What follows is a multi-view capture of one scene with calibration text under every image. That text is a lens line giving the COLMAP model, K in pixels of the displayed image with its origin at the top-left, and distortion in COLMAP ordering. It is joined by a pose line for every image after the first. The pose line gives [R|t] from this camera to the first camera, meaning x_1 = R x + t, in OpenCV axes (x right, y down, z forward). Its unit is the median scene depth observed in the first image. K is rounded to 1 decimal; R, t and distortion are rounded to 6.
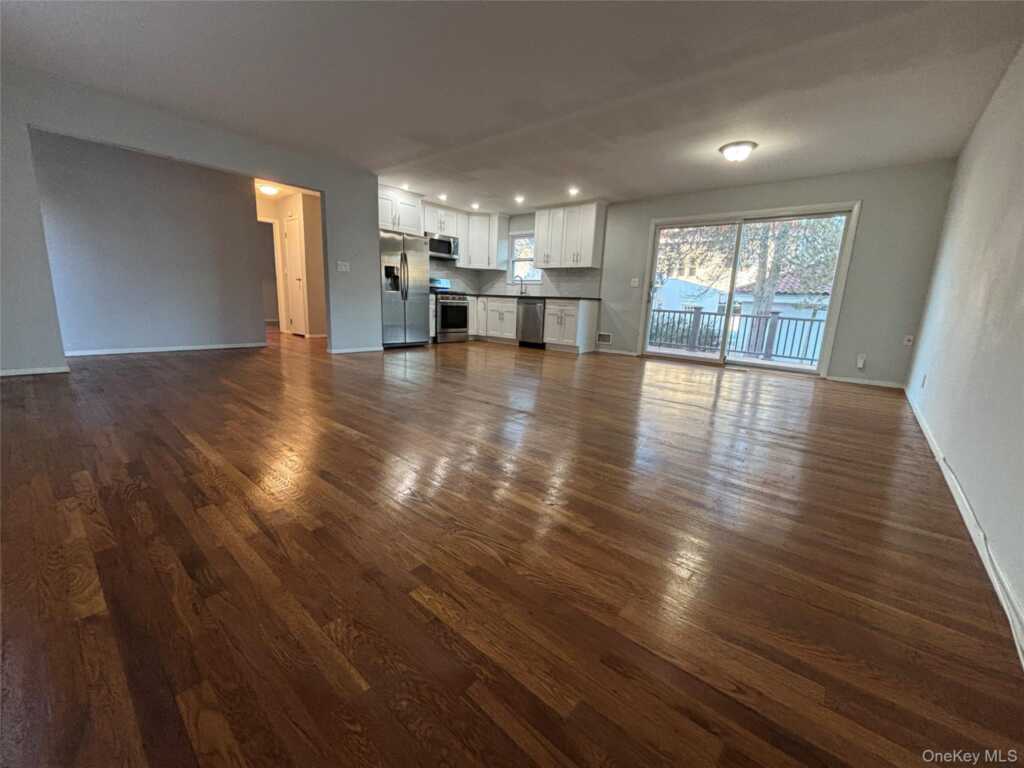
lens RADIAL K [[413.5, 0, 512.0], [0, 413.5, 384.0], [0, 0, 1]] dist [-0.000609, -0.000707]
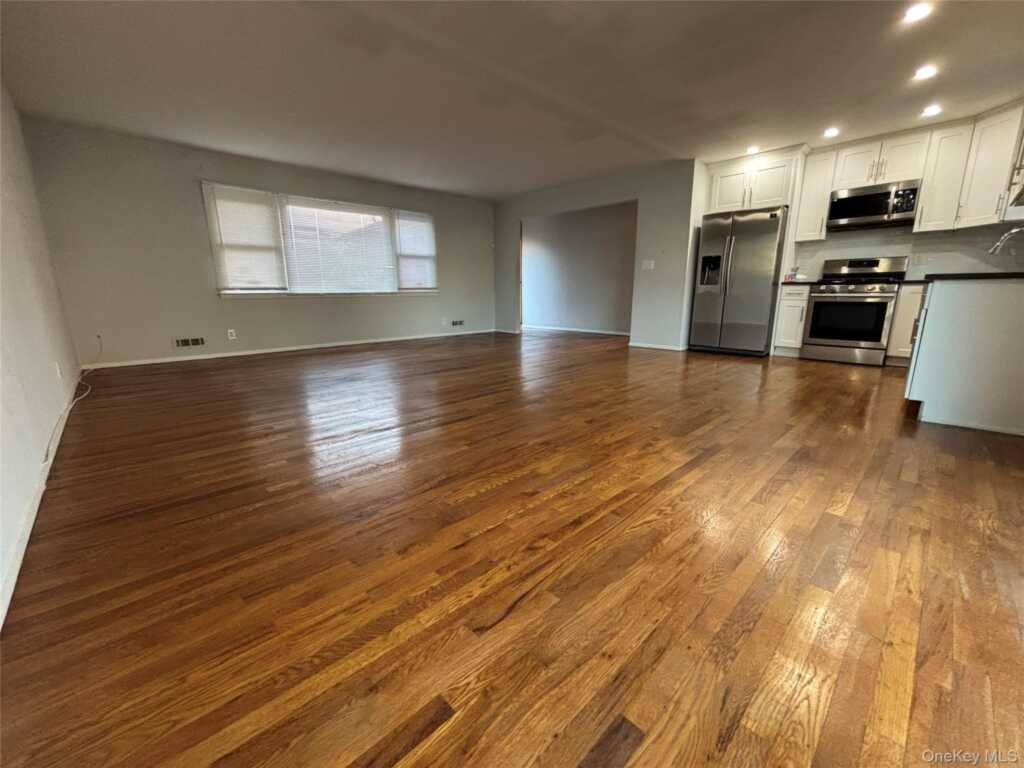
lens RADIAL K [[413.5, 0, 512.0], [0, 413.5, 384.0], [0, 0, 1]] dist [-0.000609, -0.000707]
pose [[-0.111756, 0.172796, -0.978597, 0.516809], [-0.200705, 0.960547, 0.192529, -0.090916], [0.973256, 0.217926, -0.072666, 0.579217]]
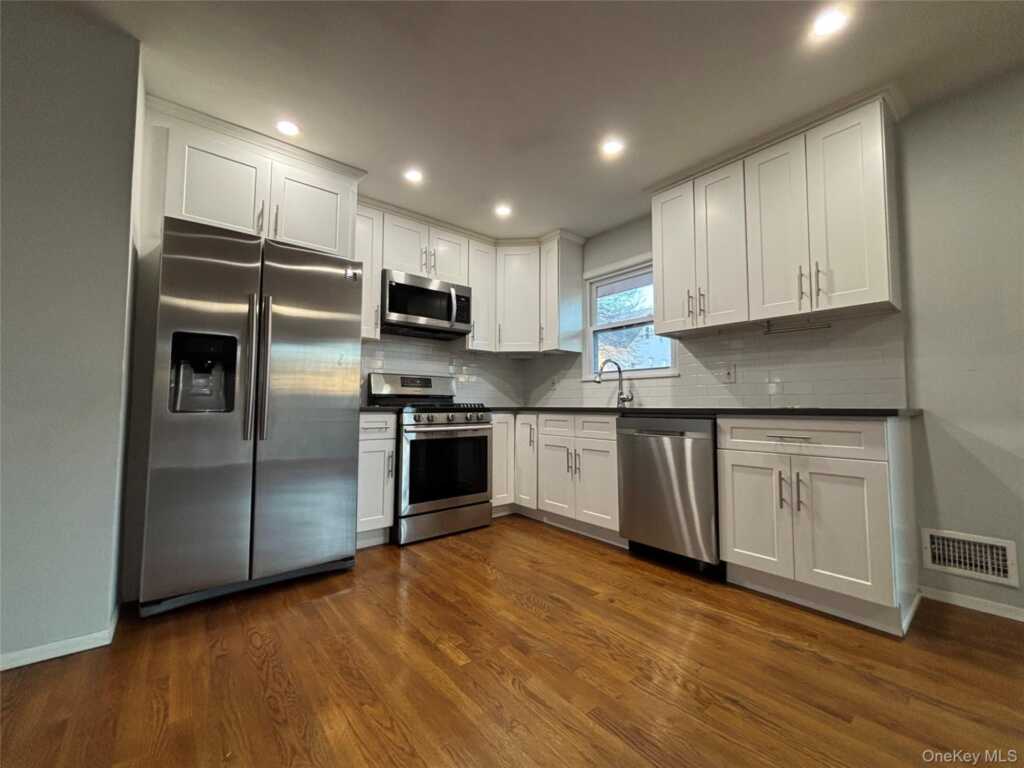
lens RADIAL K [[413.5, 0, 512.0], [0, 413.5, 384.0], [0, 0, 1]] dist [-0.000609, -0.000707]
pose [[0.983887, -0.048697, -0.172030, -0.012529], [0.003586, 0.967374, -0.253326, -0.137675], [0.178753, 0.248628, 0.951962, 0.610022]]
